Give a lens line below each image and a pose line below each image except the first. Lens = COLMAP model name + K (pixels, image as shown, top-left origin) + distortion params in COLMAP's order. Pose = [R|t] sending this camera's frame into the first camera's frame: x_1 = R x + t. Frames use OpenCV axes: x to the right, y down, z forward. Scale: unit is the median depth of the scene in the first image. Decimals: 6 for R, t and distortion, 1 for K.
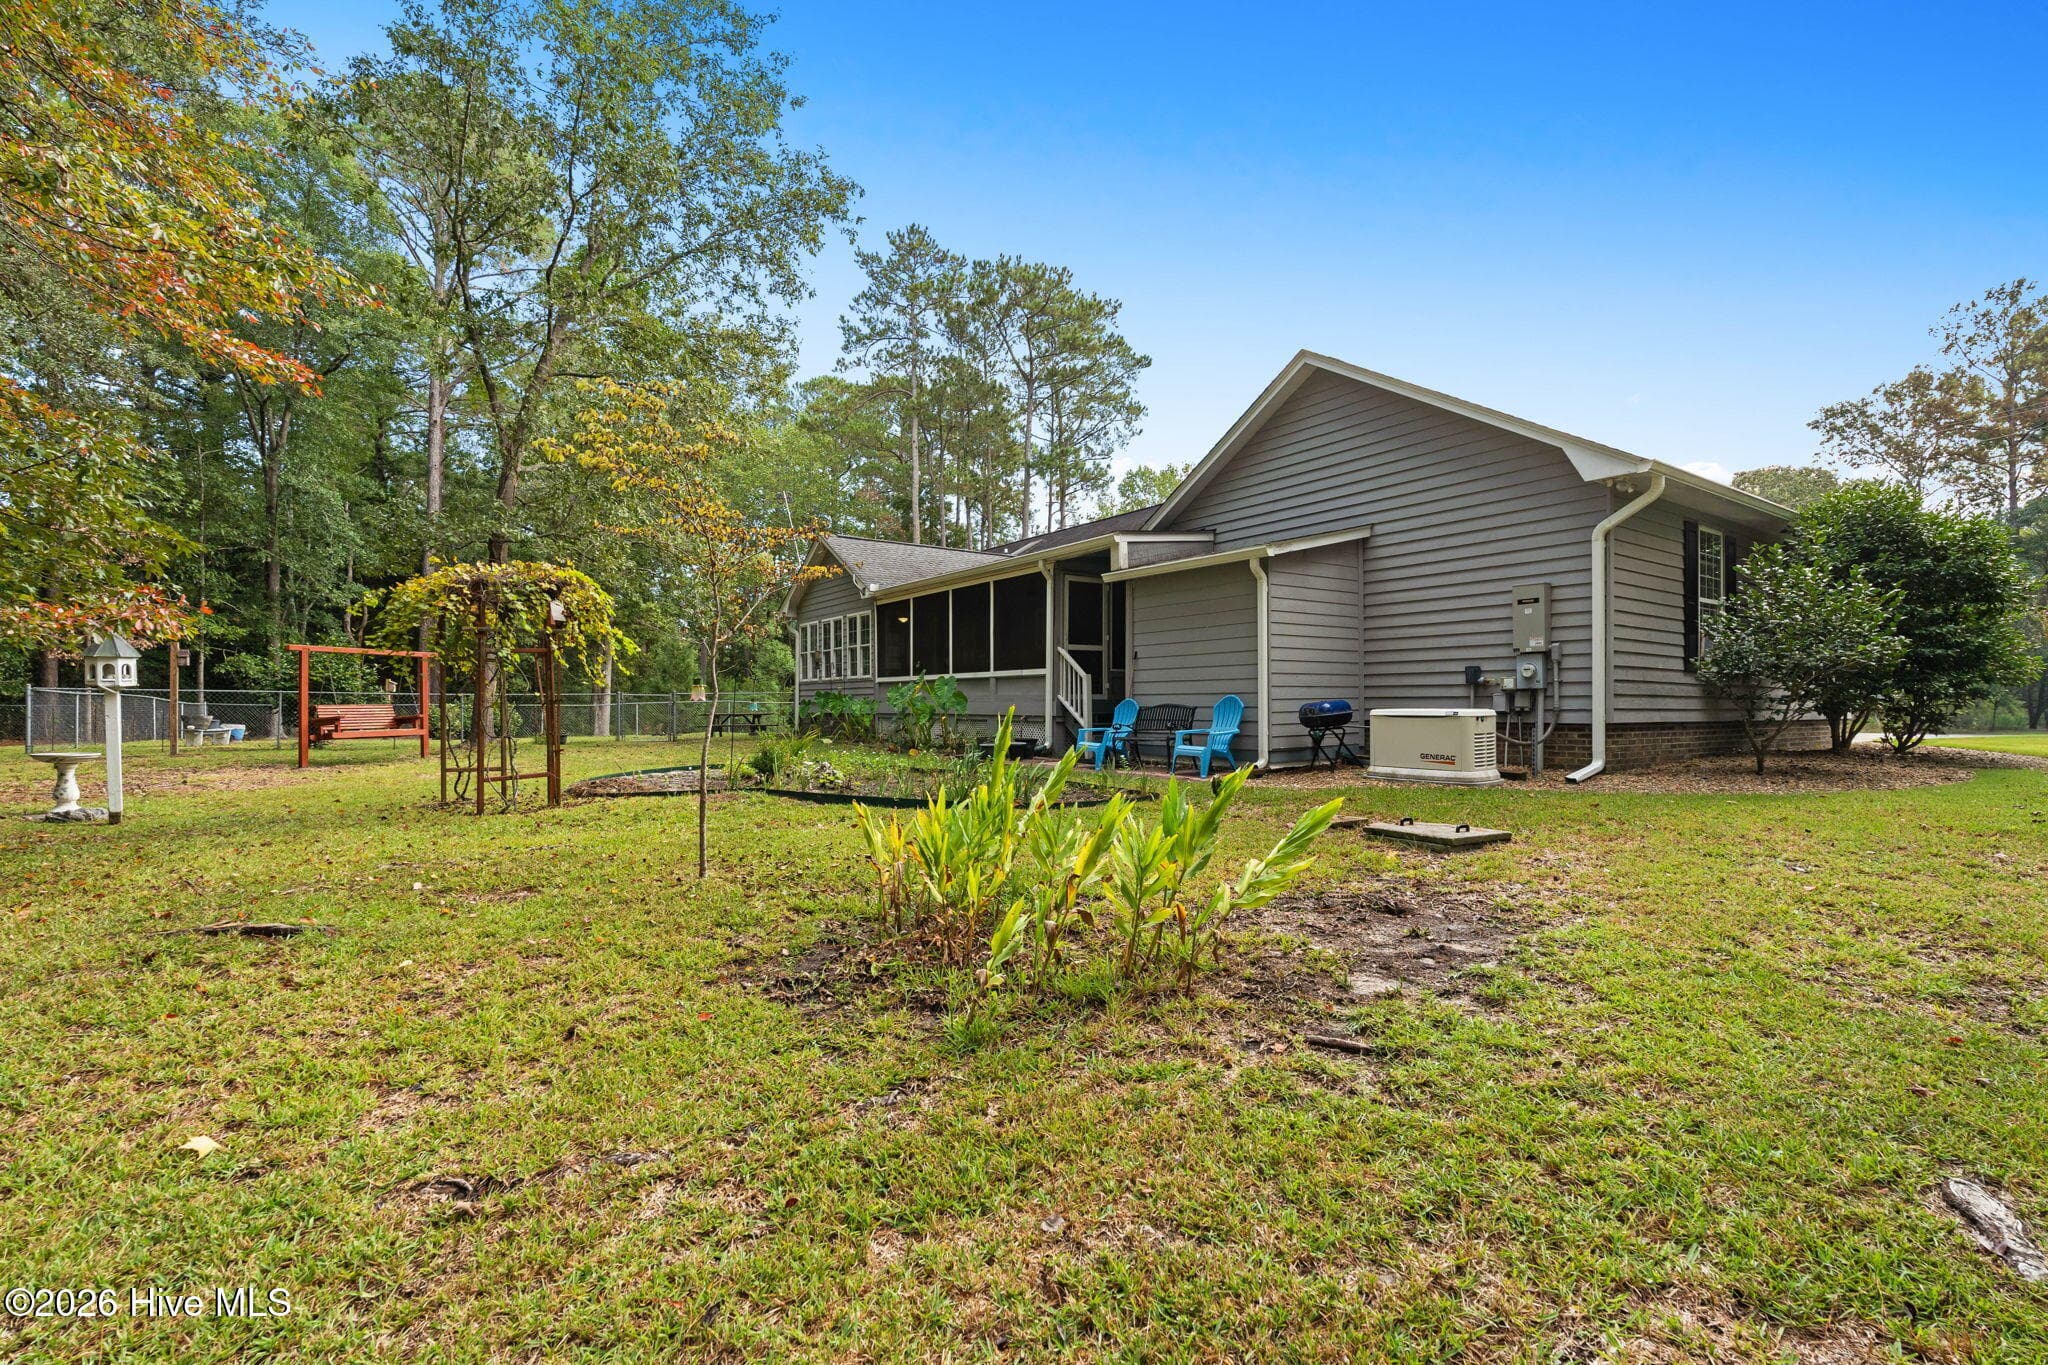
lens RADIAL K [[933.2, 0, 1073.0], [0, 933.2, 679.2], [0, 0, 1]] dist [-0.015328, 0.000013]
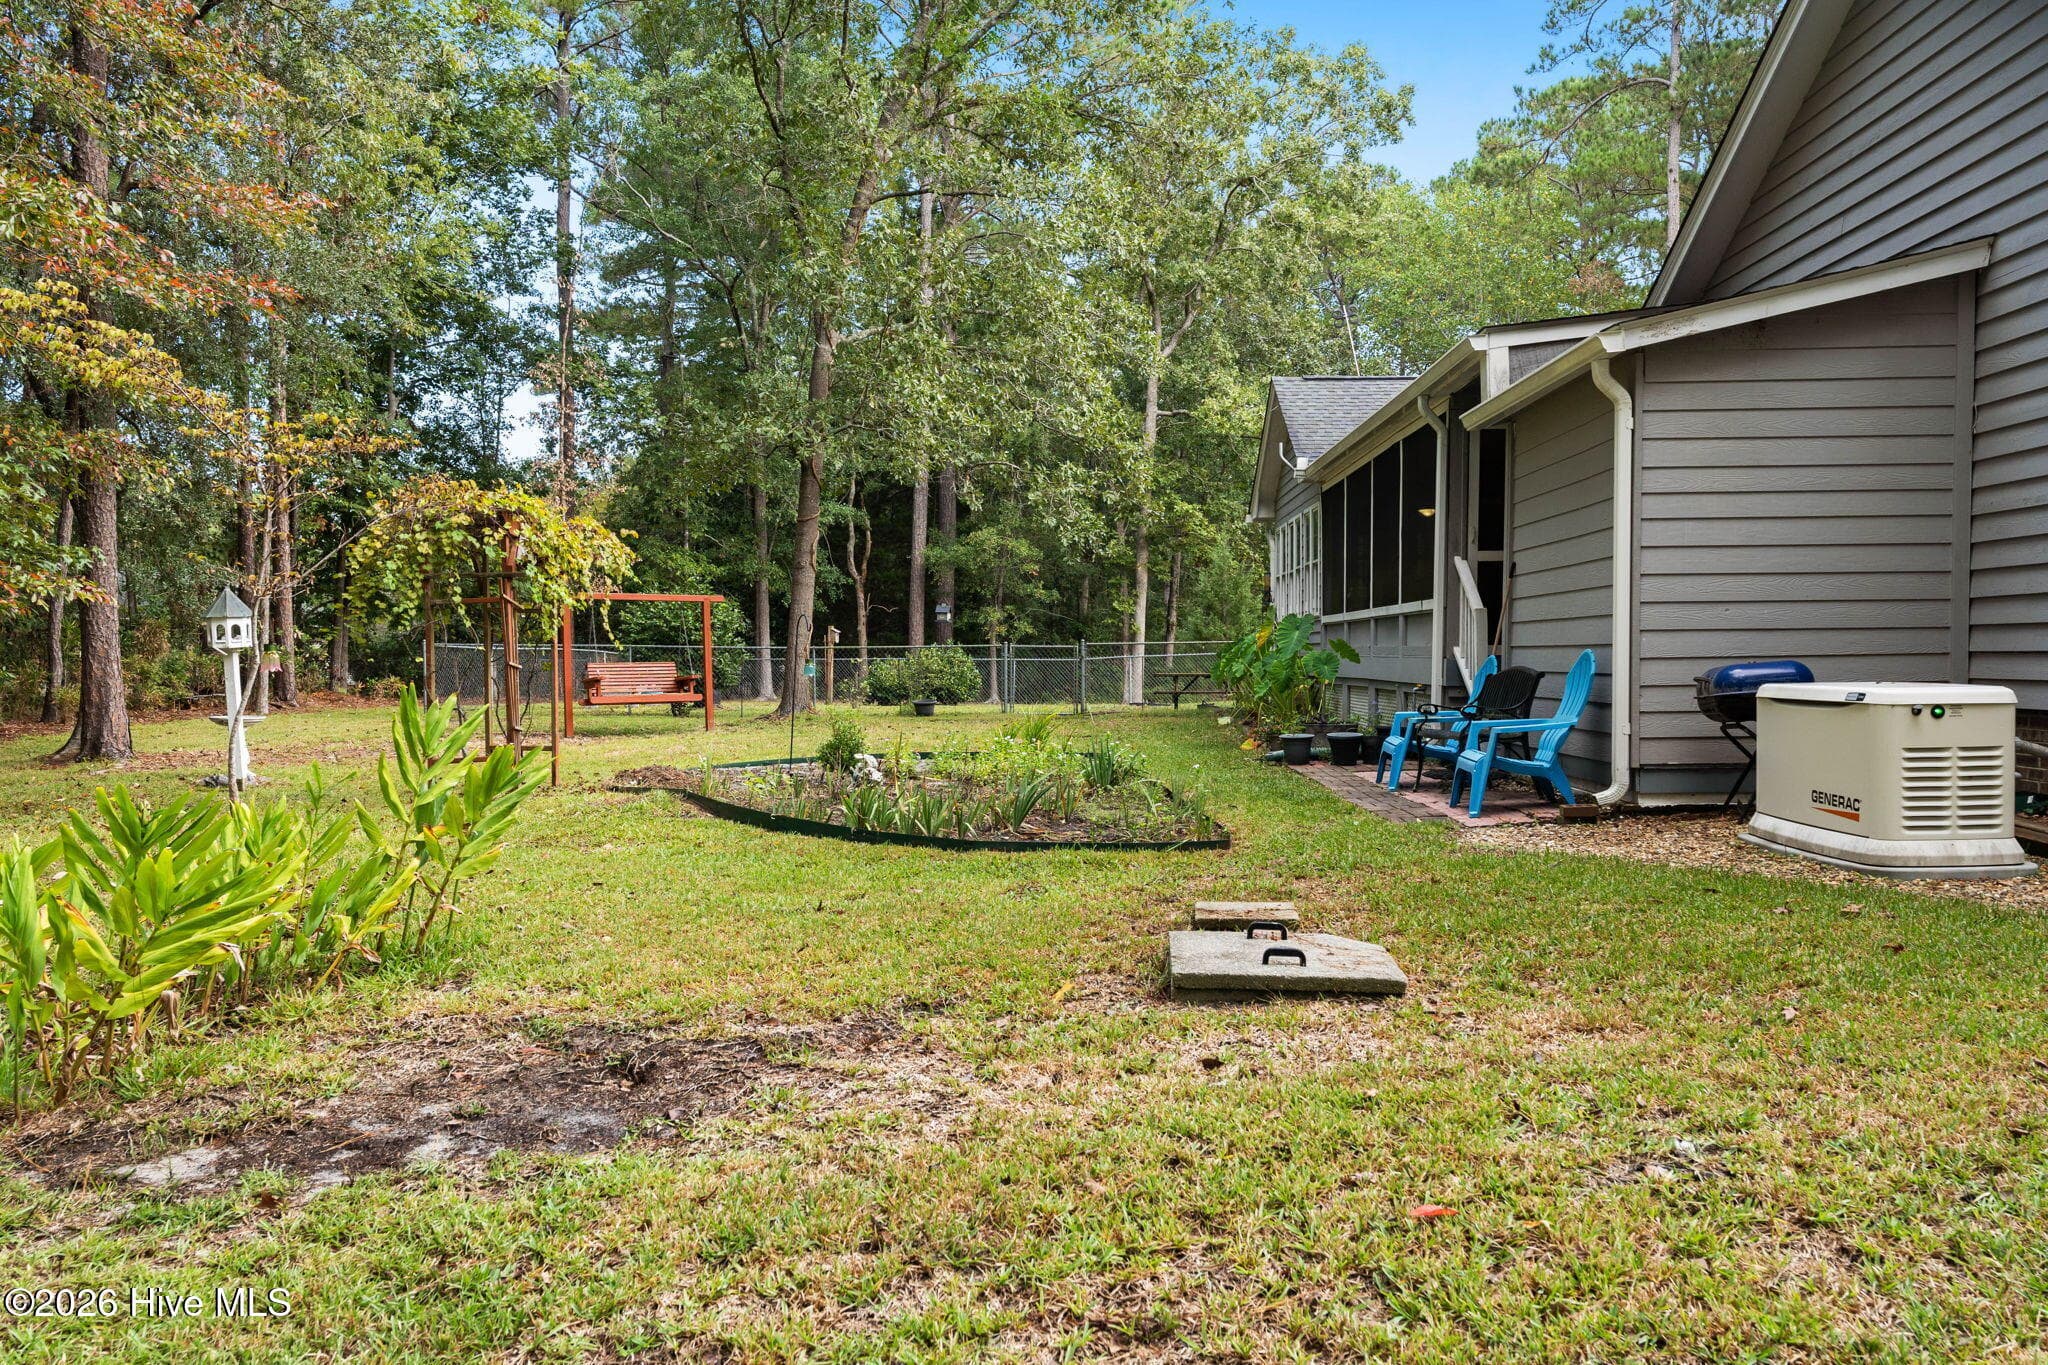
lens RADIAL K [[1552.5, 0, 1024.0], [0, 1552.5, 682.5], [0, 0, 1]] dist [0.004762, 0.002858]
pose [[0.774989, 0.009550, -0.631902, 0.466367], [0.020041, 0.999012, 0.039678, -0.003345], [0.631656, -0.043414, 0.774032, 0.198941]]
